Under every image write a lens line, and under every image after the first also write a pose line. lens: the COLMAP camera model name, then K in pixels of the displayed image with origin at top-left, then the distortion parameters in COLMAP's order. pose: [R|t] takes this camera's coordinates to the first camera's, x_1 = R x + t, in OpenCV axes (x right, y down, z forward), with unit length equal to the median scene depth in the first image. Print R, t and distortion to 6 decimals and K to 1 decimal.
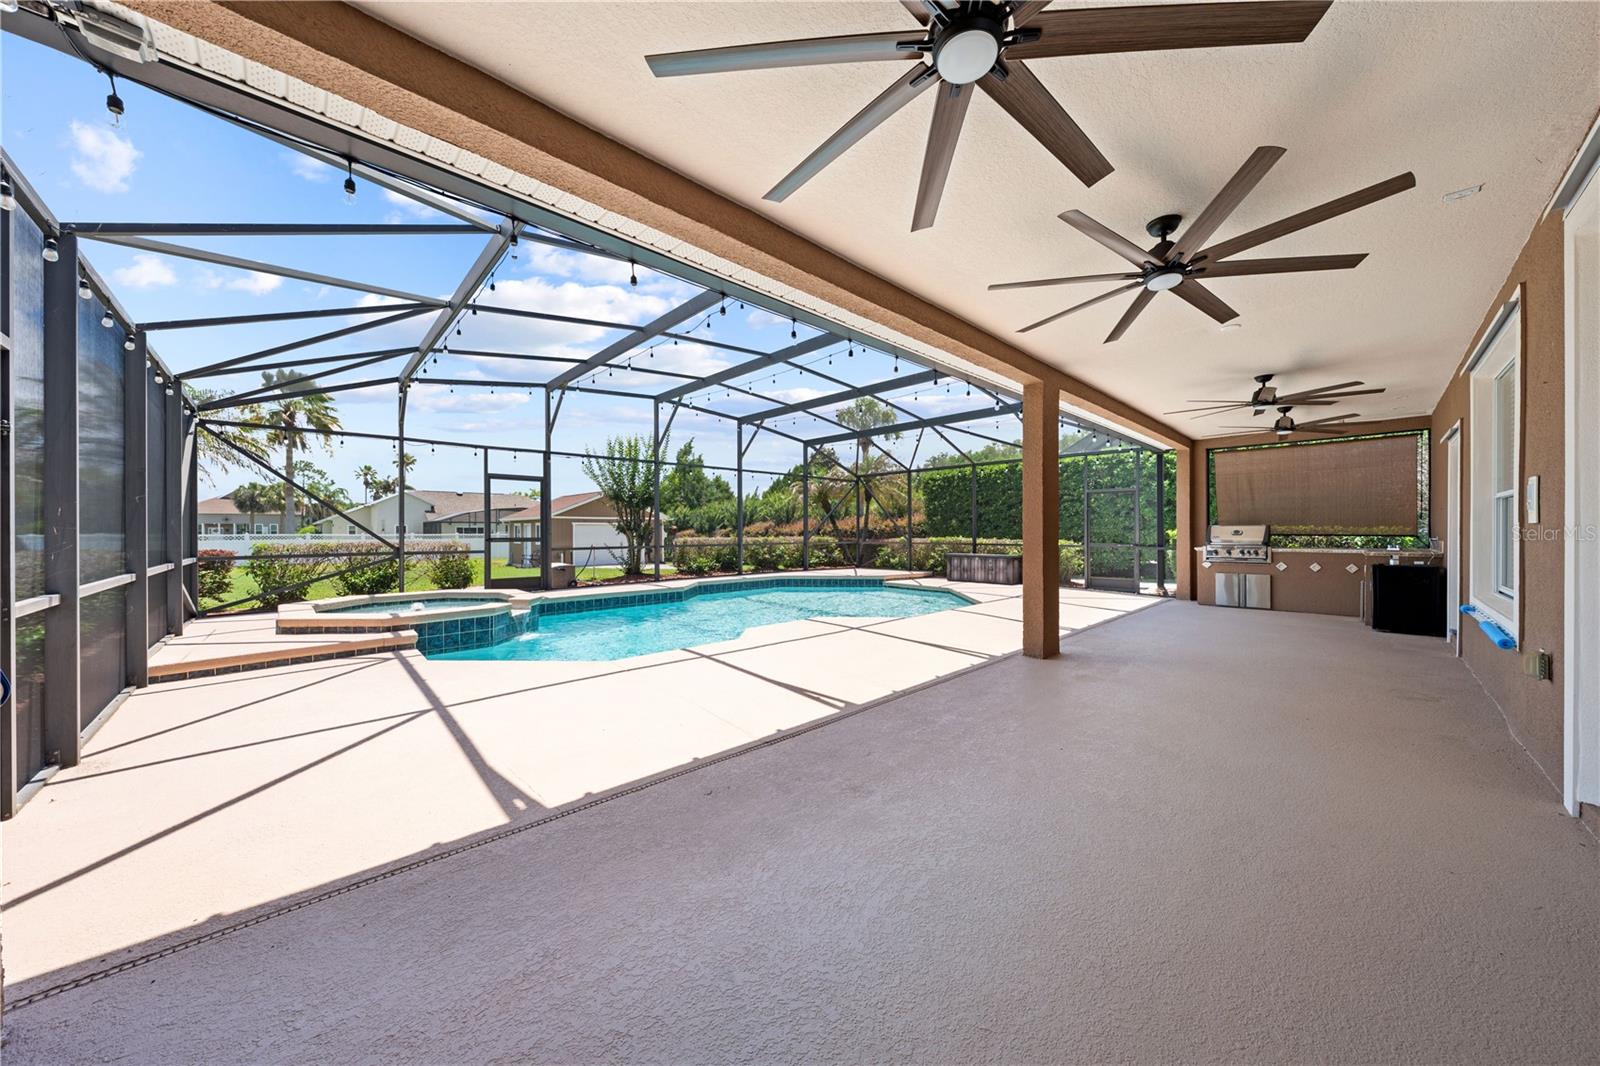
lens RADIAL K [[539.5, 0, 805.9], [0, 539.5, 529.3], [0, 0, 1]] dist [-0.001514, -0.000061]
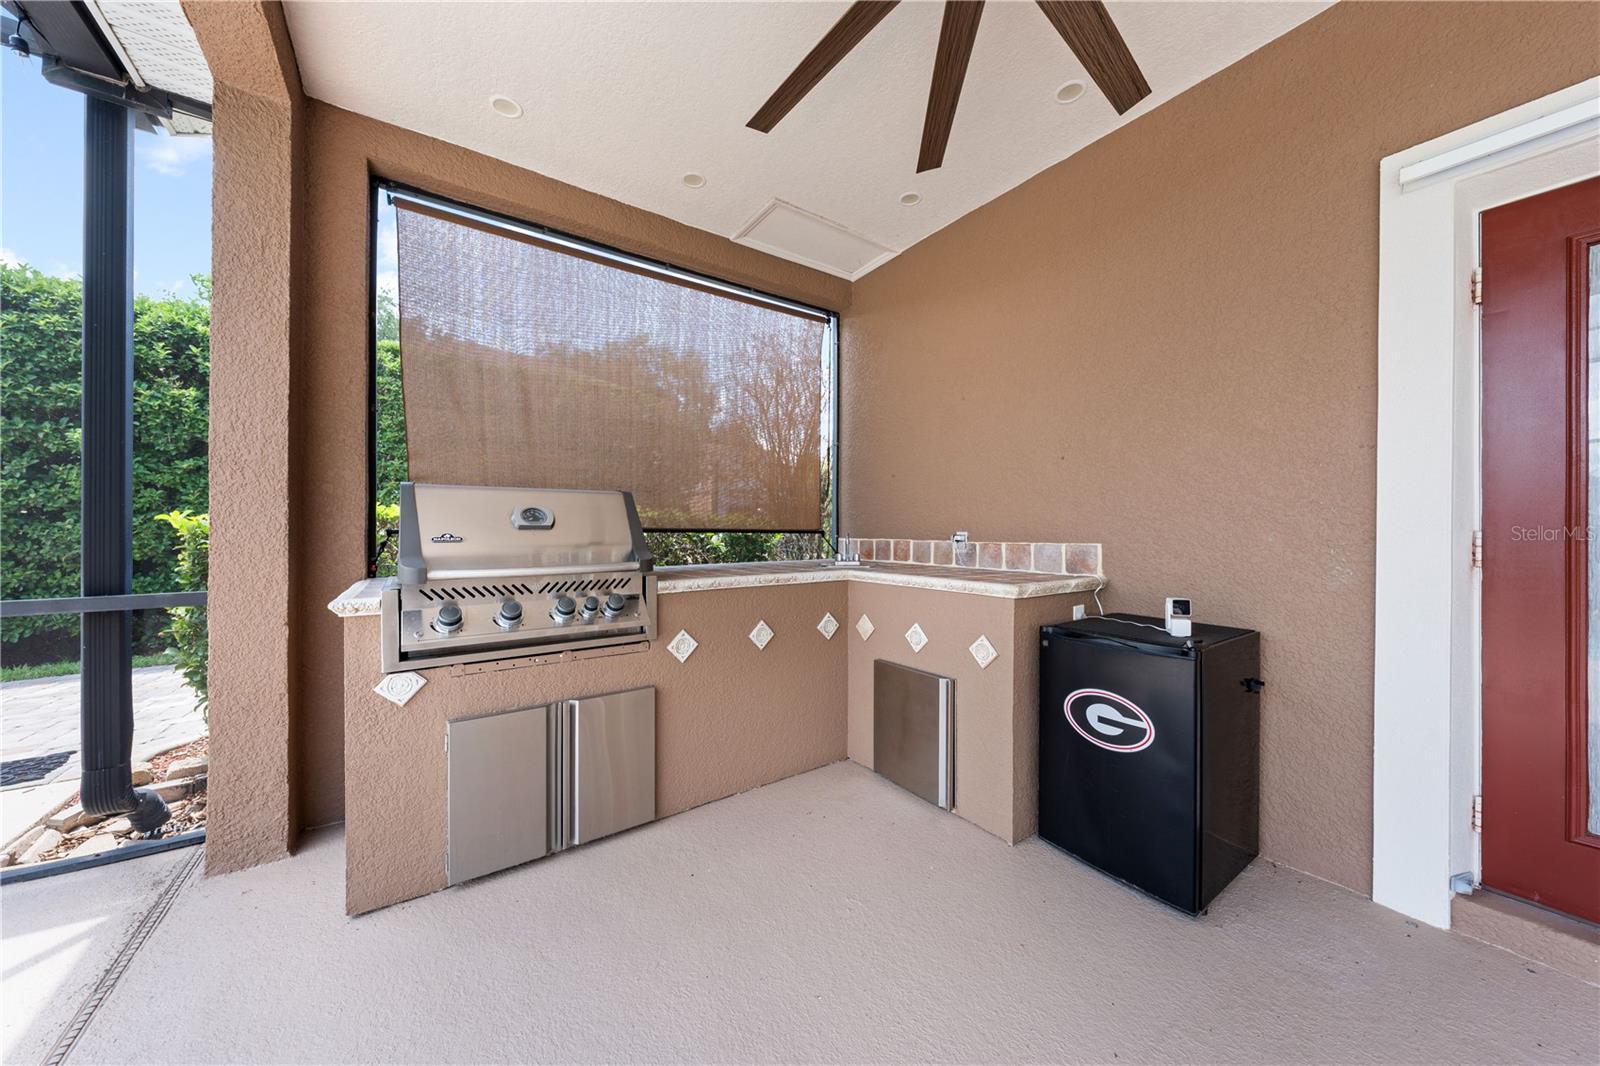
lens RADIAL K [[539.5, 0, 805.9], [0, 539.5, 529.3], [0, 0, 1]] dist [-0.001514, -0.000061]
pose [[0.142196, 0.005065, 0.989826, 0.594515], [-0.006698, 0.999969, -0.004155, 0.010781], [-0.989816, -0.006039, 0.142225, 0.856592]]
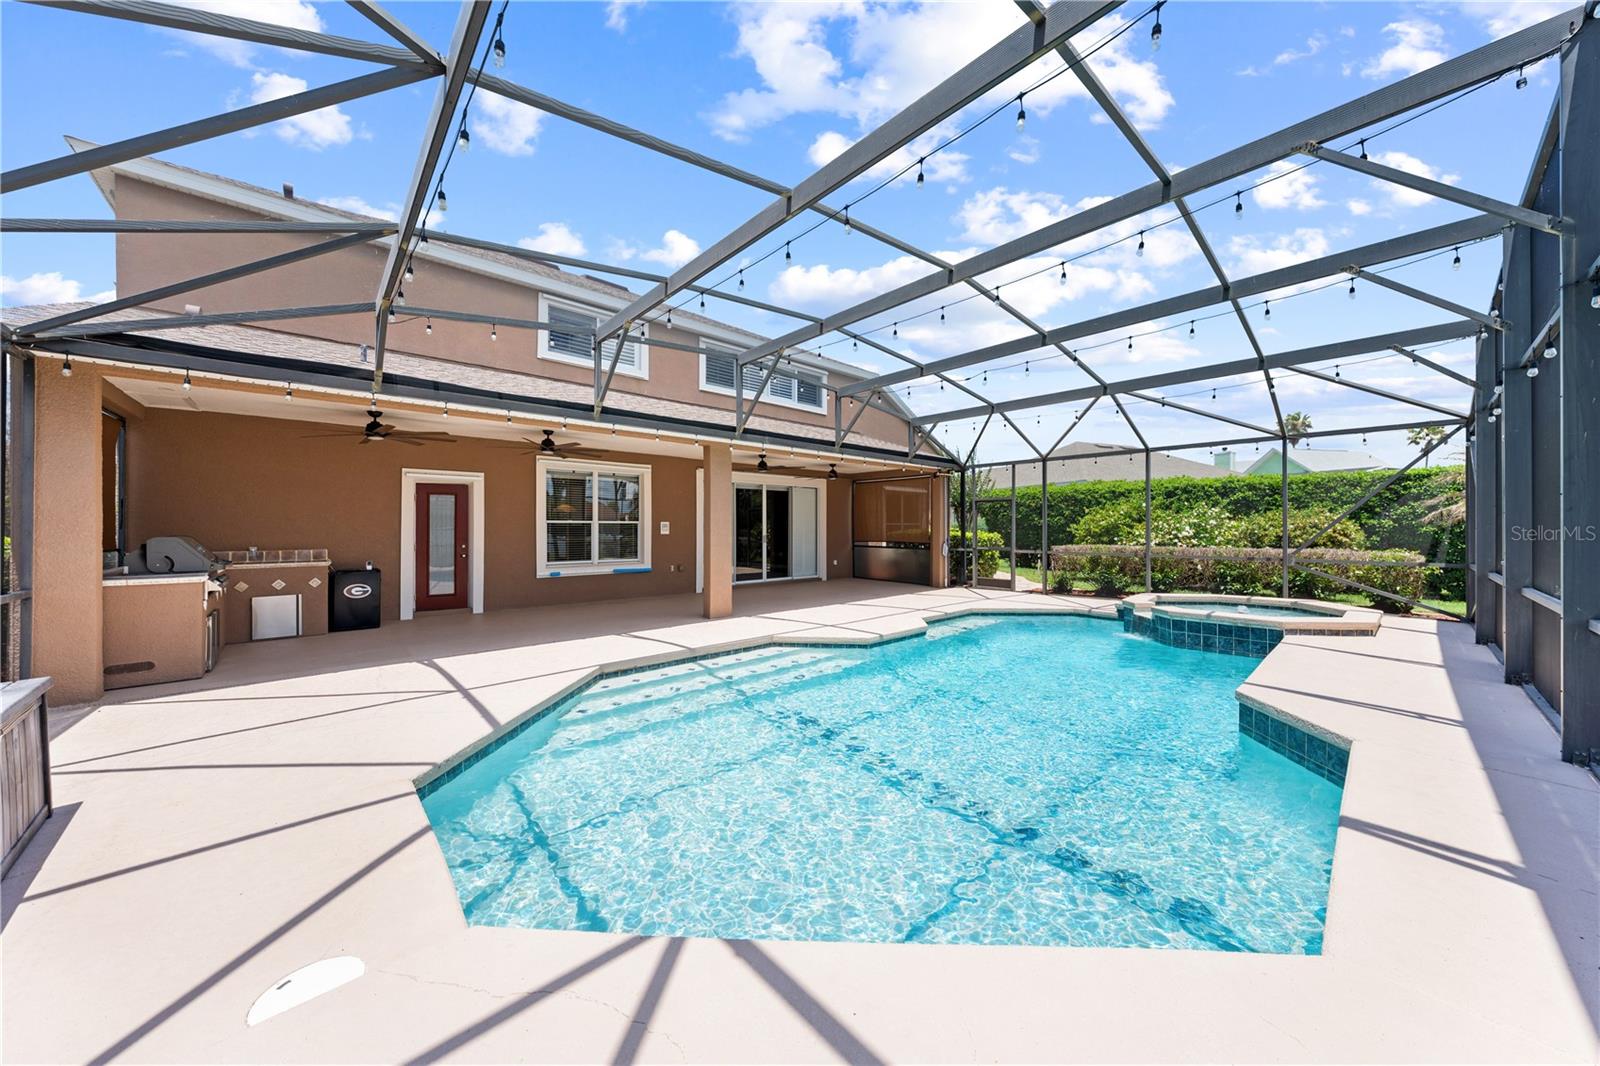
lens RADIAL K [[539.5, 0, 805.9], [0, 539.5, 529.3], [0, 0, 1]] dist [-0.001514, -0.000061]
pose [[-0.999767, 0.000352, 0.021592, 0.098598], [0.000395, 0.999998, 0.002002, -0.017265], [-0.021592, 0.002010, -0.999765, 1.589517]]
